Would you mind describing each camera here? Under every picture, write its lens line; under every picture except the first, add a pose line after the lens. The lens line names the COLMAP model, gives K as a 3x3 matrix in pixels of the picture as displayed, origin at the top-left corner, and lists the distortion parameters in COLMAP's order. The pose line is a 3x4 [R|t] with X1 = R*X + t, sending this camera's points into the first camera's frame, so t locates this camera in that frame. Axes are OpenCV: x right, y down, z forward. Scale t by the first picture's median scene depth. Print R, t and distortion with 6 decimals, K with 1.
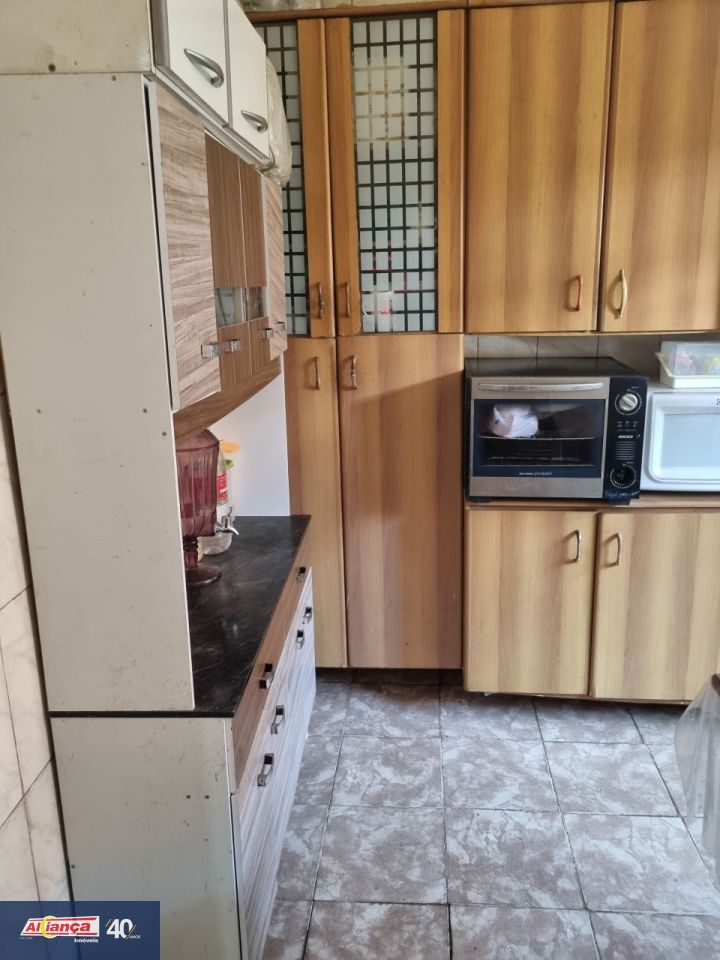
lens RADIAL K [[728.5, 0, 359.6], [0, 728.5, 459.8], [0, 0, 1]] dist [0.055007, -0.047082]
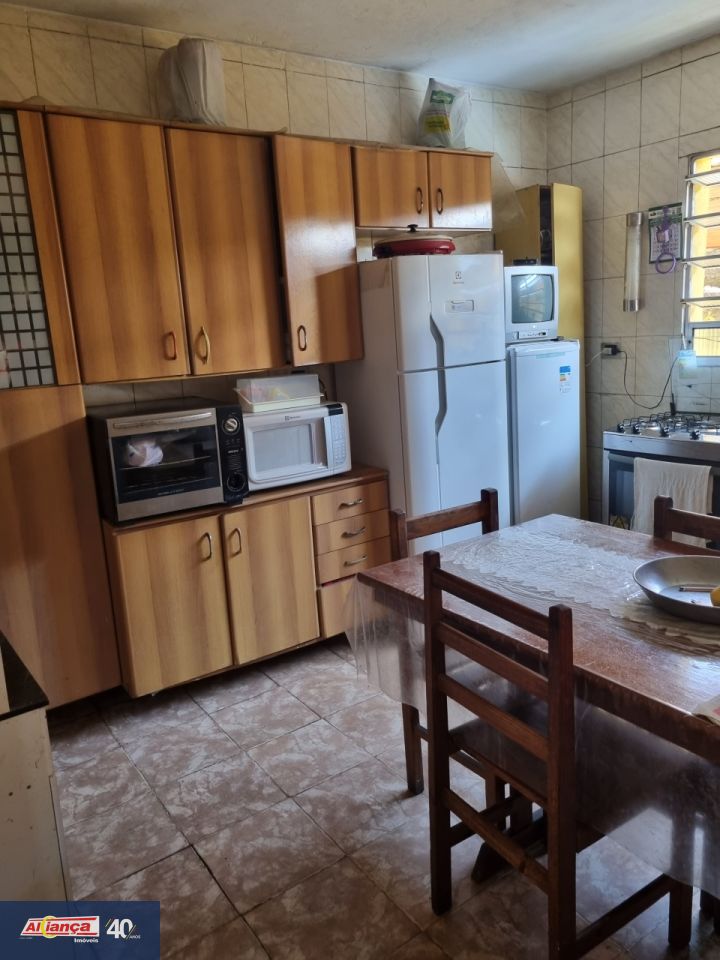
lens RADIAL K [[728.5, 0, 359.6], [0, 728.5, 459.8], [0, 0, 1]] dist [0.055007, -0.047082]
pose [[0.777775, -0.139809, 0.612796, -0.250606], [0.187459, 0.982175, -0.013844, 0.041650], [-0.599937, 0.125642, 0.790120, -0.155179]]
